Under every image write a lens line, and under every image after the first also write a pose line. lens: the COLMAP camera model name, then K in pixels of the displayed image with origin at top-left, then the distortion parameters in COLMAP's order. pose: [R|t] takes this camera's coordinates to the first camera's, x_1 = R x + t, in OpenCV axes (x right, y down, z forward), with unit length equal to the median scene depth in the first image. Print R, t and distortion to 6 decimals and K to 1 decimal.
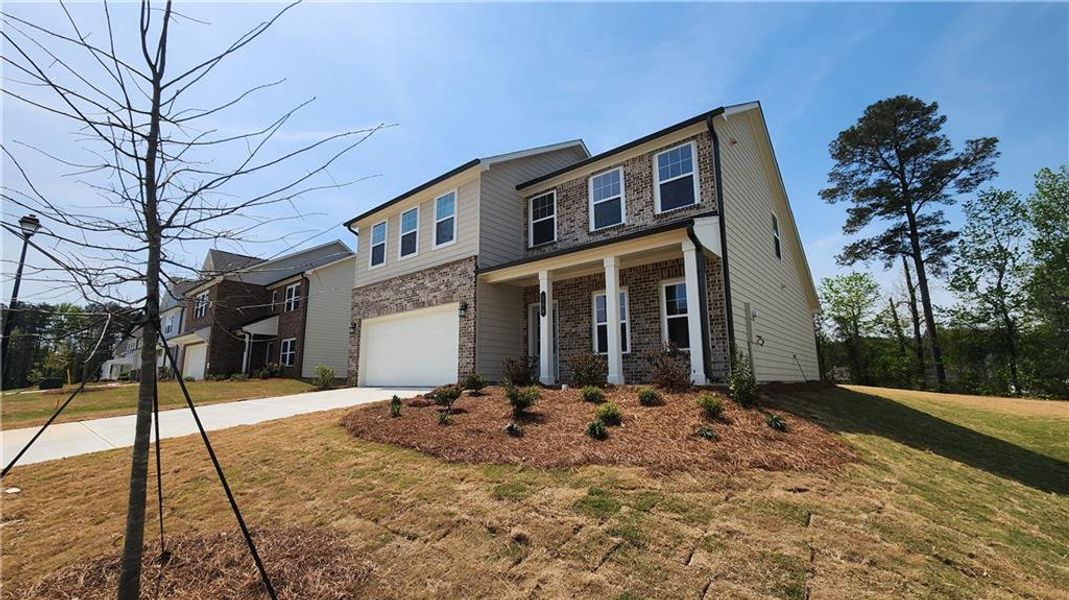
lens RADIAL K [[434.8, 0, 533.7], [0, 434.8, 306.0], [0, 0, 1]] dist [0.007759, -0.000174]
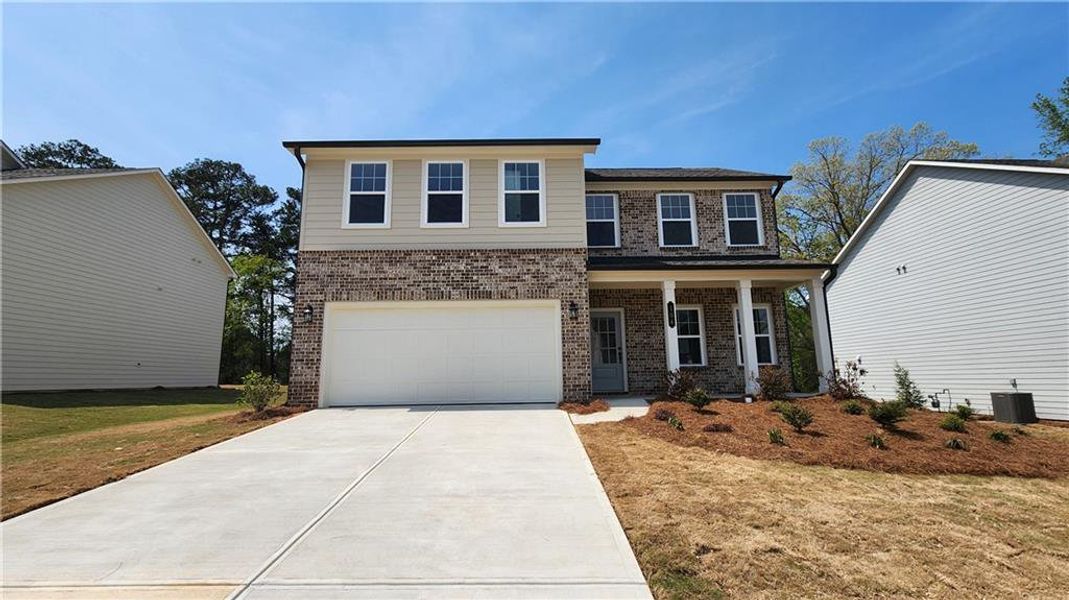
lens RADIAL K [[434.8, 0, 533.7], [0, 434.8, 306.0], [0, 0, 1]] dist [0.007759, -0.000174]
pose [[0.754938, 0.103267, 0.647614, -0.720350], [-0.100112, 0.994097, -0.041814, 0.041362], [-0.648110, -0.033267, 0.760820, 0.387672]]
